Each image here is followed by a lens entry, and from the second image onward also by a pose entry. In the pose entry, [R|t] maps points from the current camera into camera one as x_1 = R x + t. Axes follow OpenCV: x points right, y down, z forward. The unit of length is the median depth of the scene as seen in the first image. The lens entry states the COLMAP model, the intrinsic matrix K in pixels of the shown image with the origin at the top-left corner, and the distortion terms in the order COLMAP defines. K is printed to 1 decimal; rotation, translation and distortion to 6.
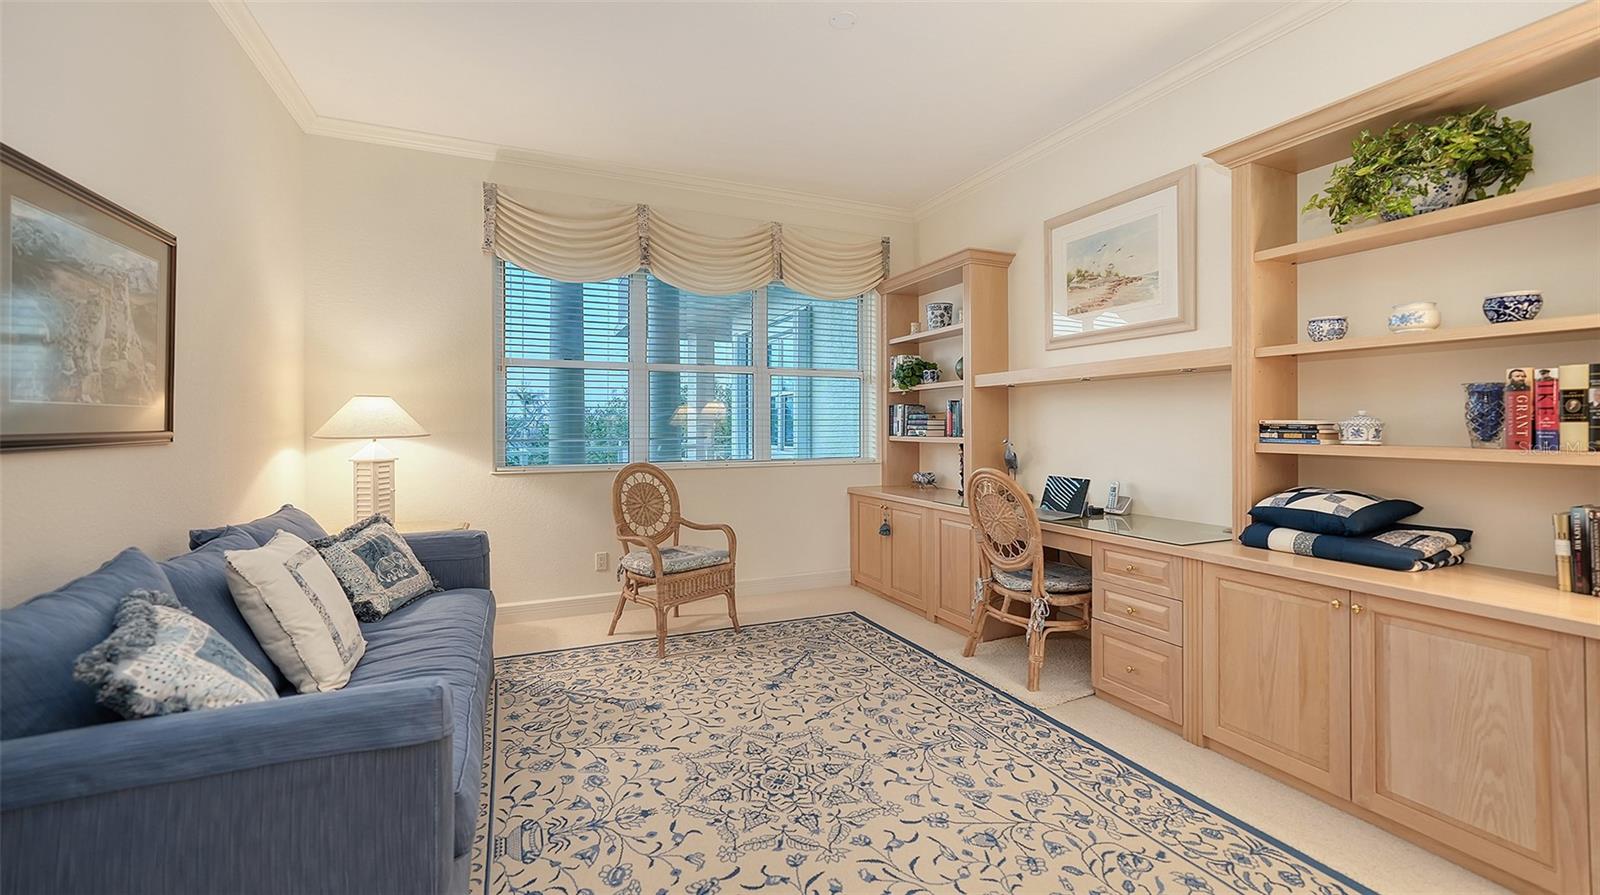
lens RADIAL K [[645.9, 0, 796.6], [0, 645.9, 428.4], [0, 0, 1]] dist [-0.001039, 0.000799]
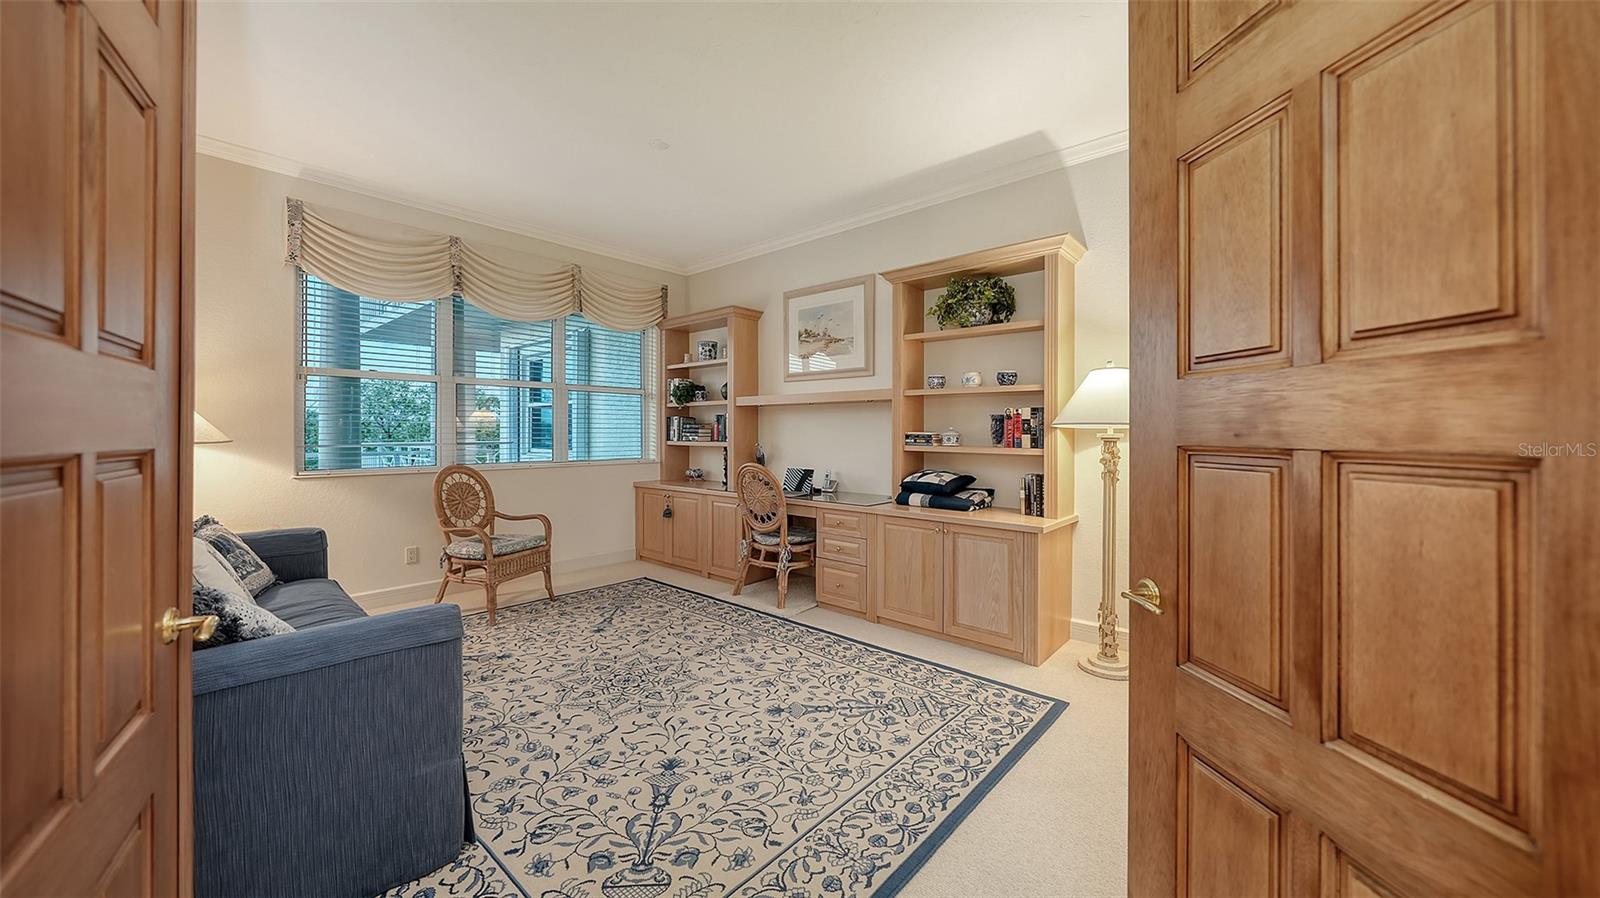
lens RADIAL K [[585.9, 0, 796.7], [0, 585.9, 438.2], [0, 0, 1]] dist [-0.011001, -0.000002]
pose [[0.908925, 0.000874, 0.416959, -0.180858], [-0.004028, 0.999970, 0.006686, -0.004584], [-0.416940, -0.007756, 0.908901, -0.273159]]
